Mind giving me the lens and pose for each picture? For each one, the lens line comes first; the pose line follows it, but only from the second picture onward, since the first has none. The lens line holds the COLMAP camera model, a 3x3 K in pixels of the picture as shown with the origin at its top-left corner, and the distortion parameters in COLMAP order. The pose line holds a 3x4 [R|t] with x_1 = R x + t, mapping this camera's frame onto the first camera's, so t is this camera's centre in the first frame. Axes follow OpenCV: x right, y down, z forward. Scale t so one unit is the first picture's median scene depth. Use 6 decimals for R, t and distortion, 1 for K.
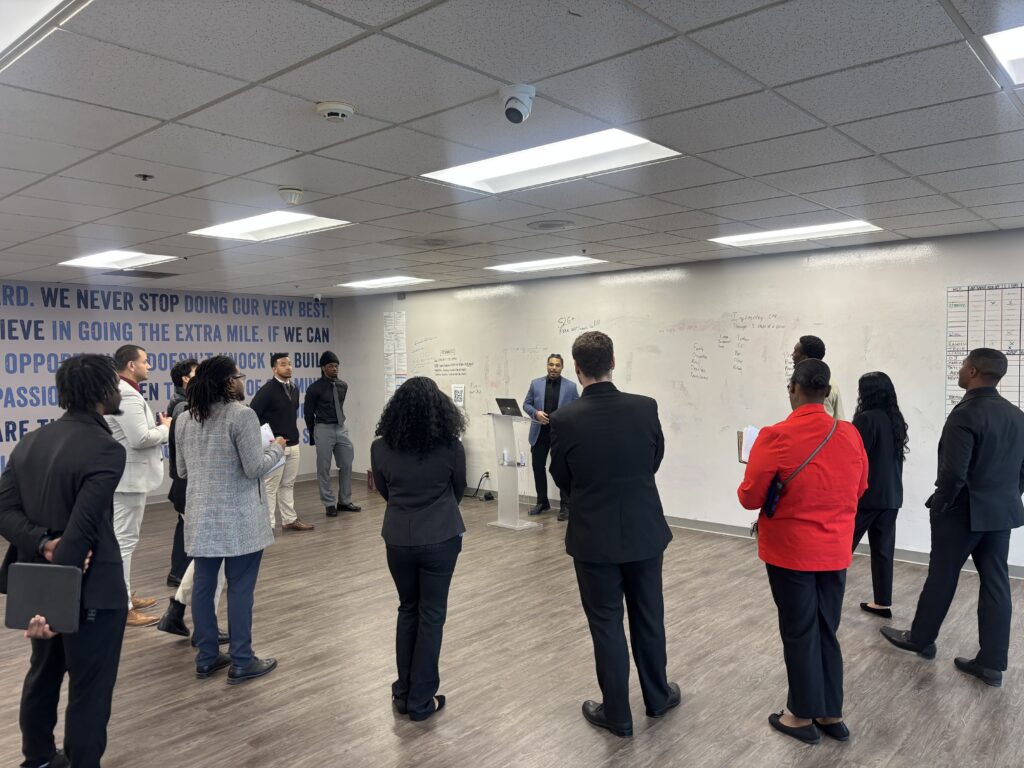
lens RADIAL K [[774.5, 0, 511.1], [0, 774.5, 386.4], [0, 0, 1]] dist [0.014972, -0.006514]
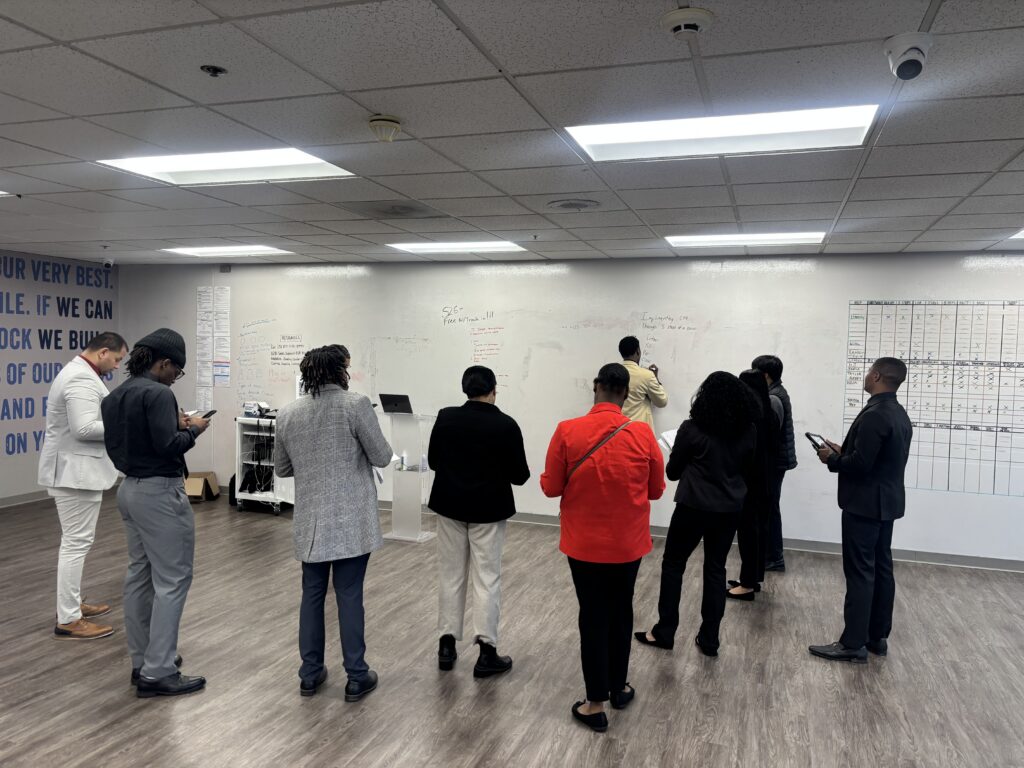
lens RADIAL K [[774.5, 0, 512.5], [0, 774.5, 383.4], [0, 0, 1]] dist [0.014972, -0.006514]
pose [[0.920584, 0.017890, 0.390136, -0.182232], [-0.021095, 0.999770, 0.003933, -0.002465], [-0.389976, -0.011851, 0.920749, 0.102647]]
